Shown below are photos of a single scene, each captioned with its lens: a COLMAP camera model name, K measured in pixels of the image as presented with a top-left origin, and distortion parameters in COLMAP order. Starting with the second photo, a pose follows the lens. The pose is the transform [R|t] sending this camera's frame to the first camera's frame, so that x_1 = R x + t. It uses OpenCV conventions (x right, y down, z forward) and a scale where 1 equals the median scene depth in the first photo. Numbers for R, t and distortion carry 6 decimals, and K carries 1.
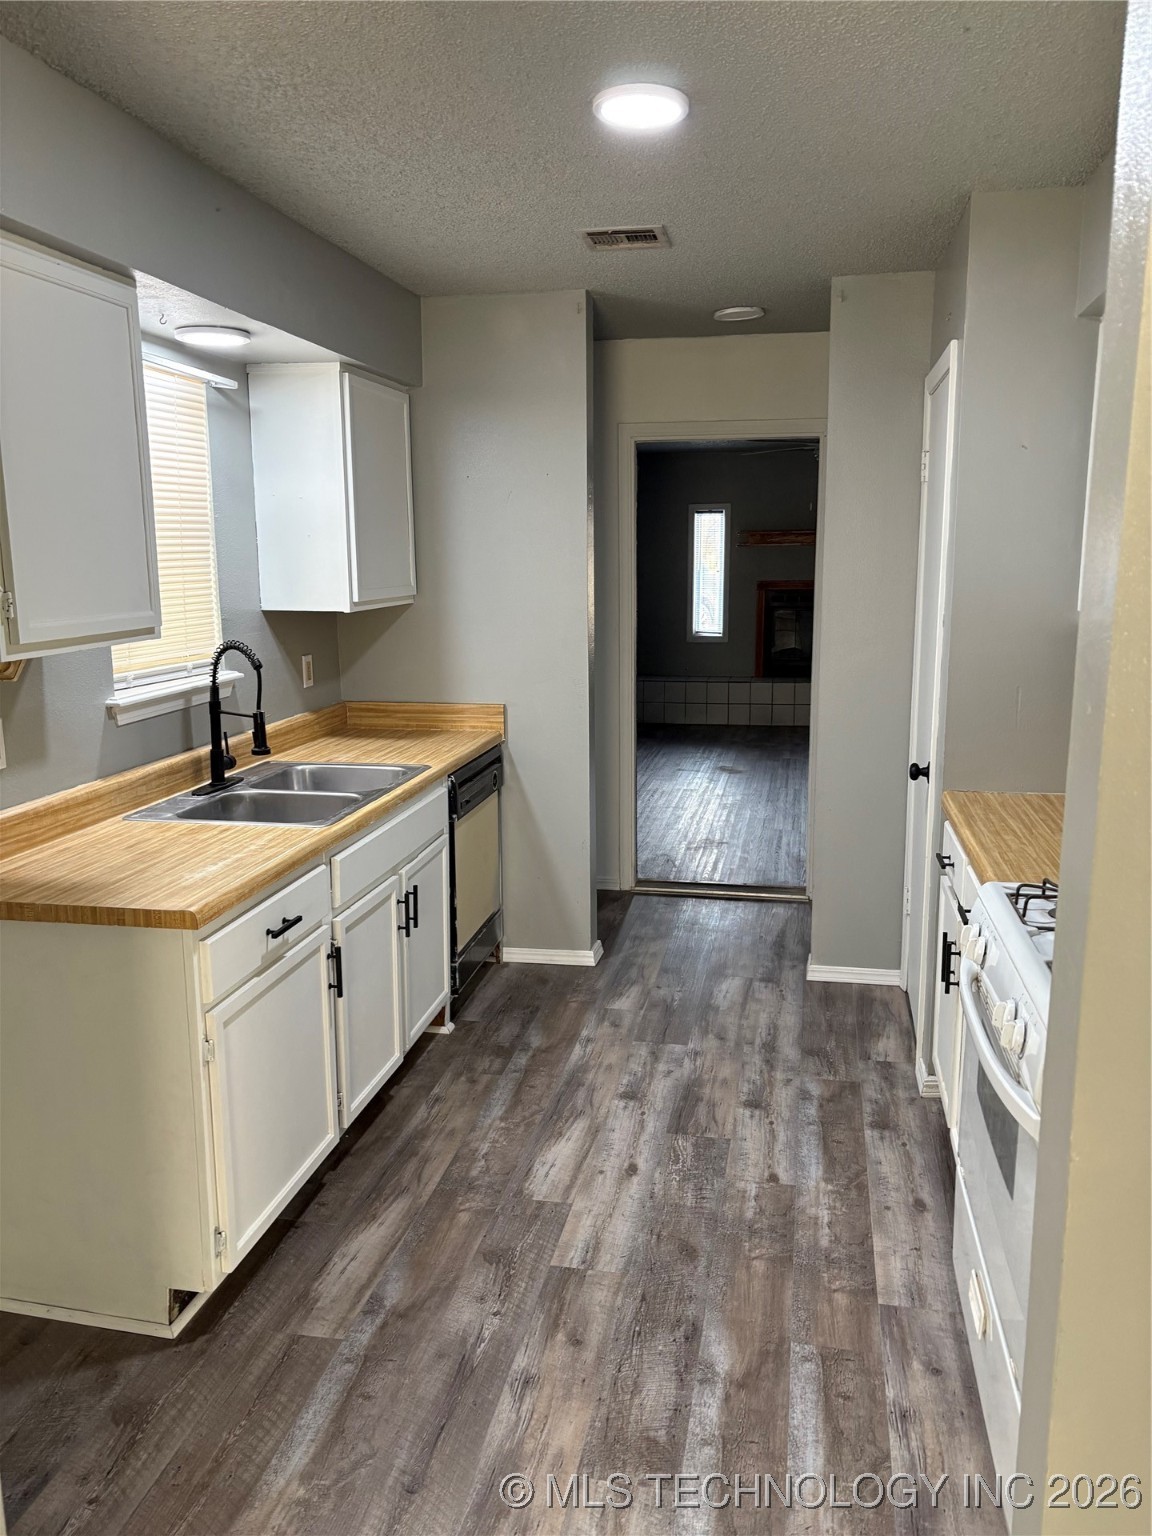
lens RADIAL K [[1168.6, 0, 574.2], [0, 1168.6, 770.4], [0, 0, 1]] dist [0.009353, -0.025003]
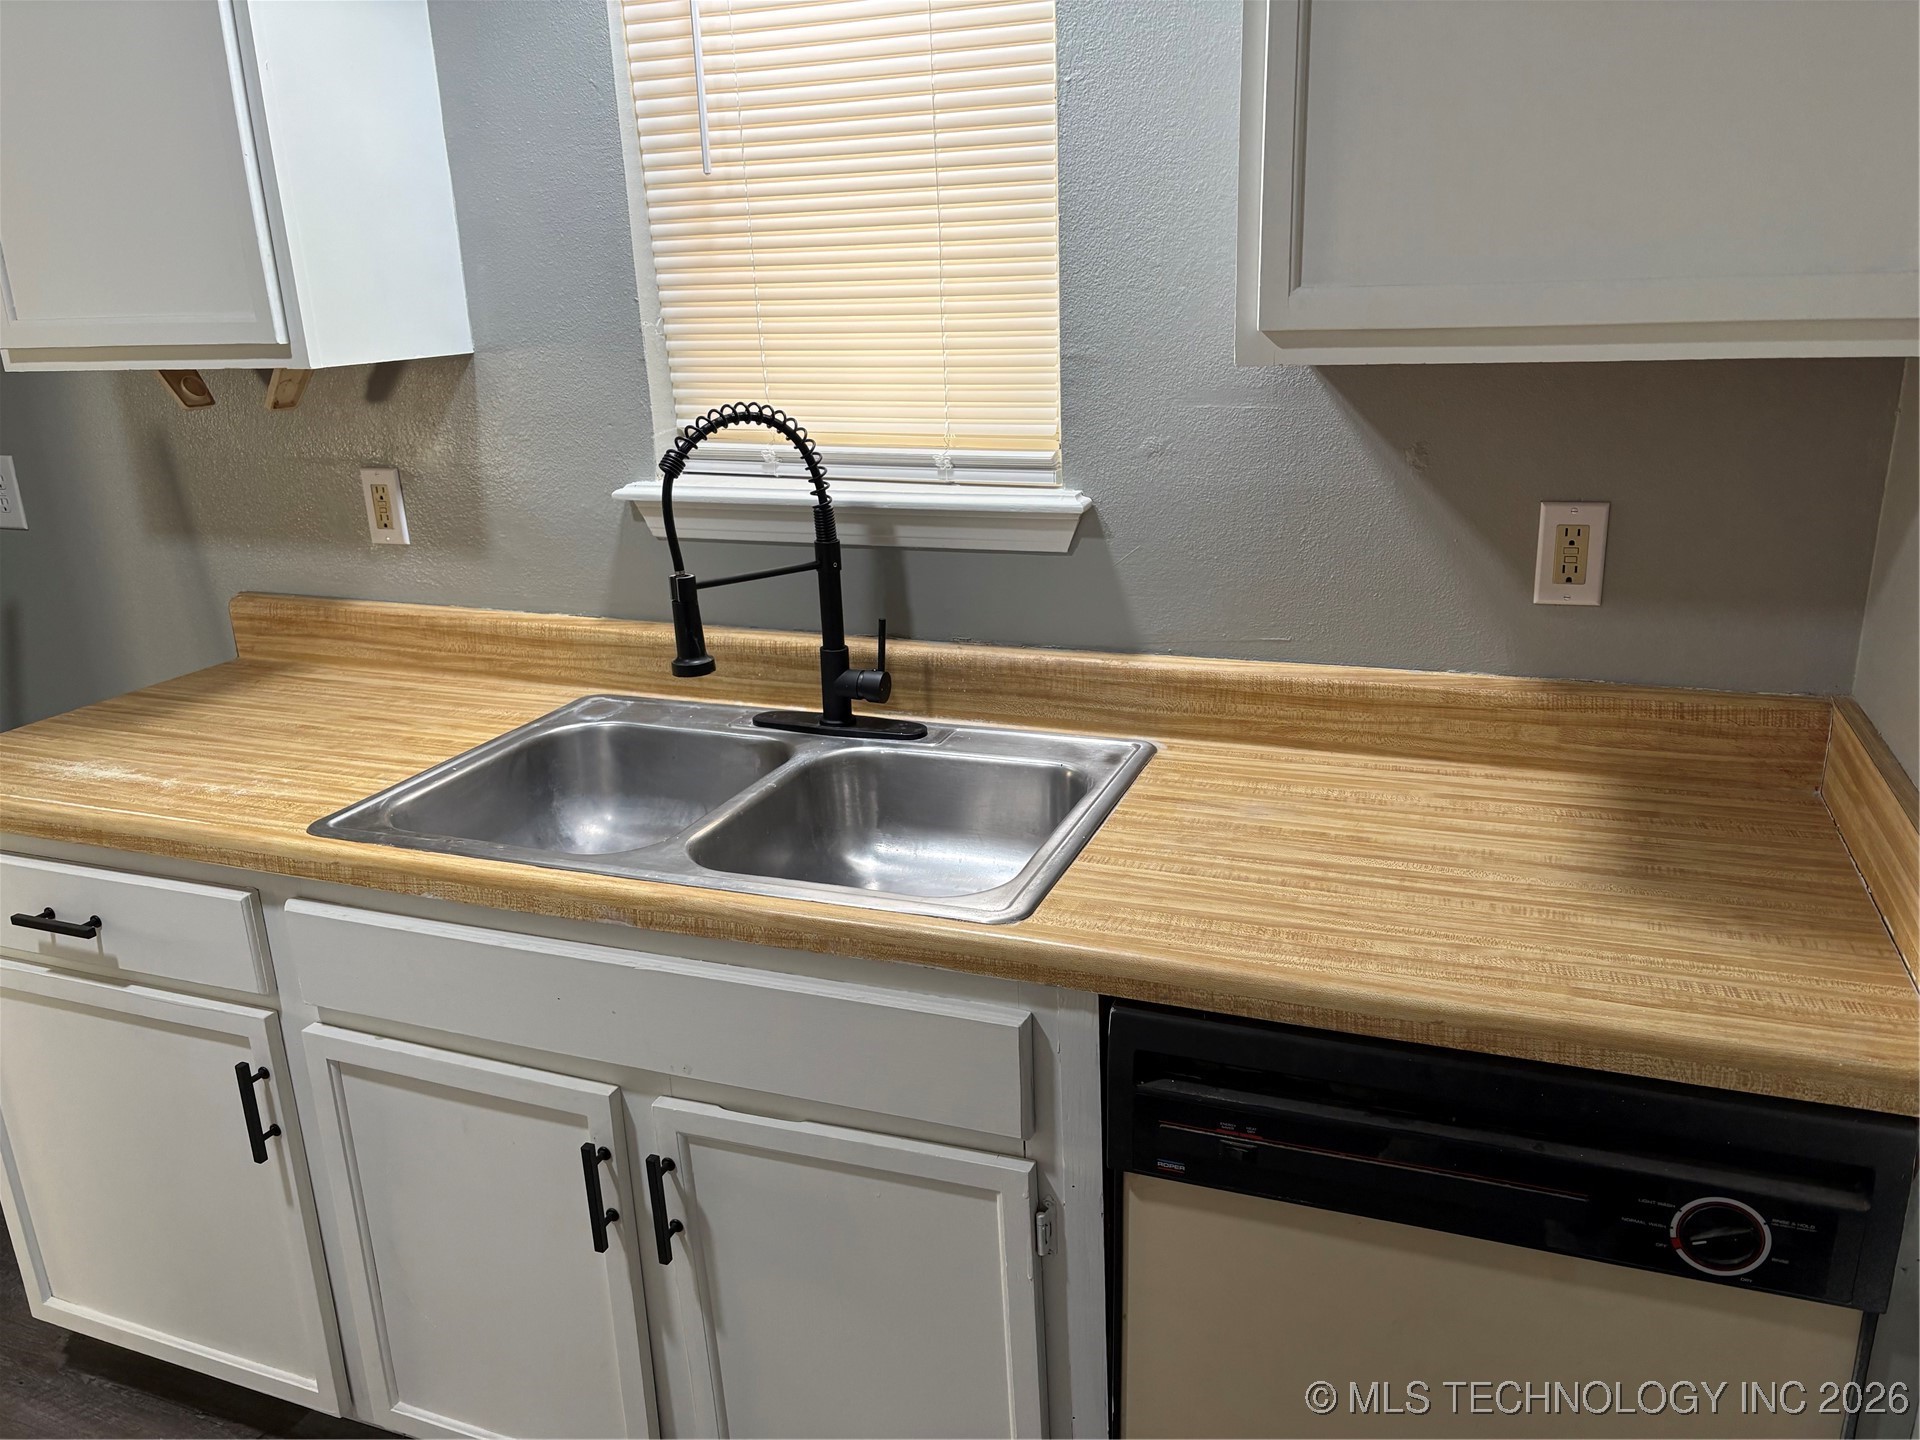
lens RADIAL K [[1460.8, 0, 958.7], [0, 1460.8, 710.2], [0, 0, 1]] dist [0.009353, -0.025003]
pose [[-0.171811, 0.299982, -0.938345, 0.144562], [-0.153393, 0.932745, 0.326278, -0.122798], [0.973114, 0.199993, -0.114240, 0.737621]]
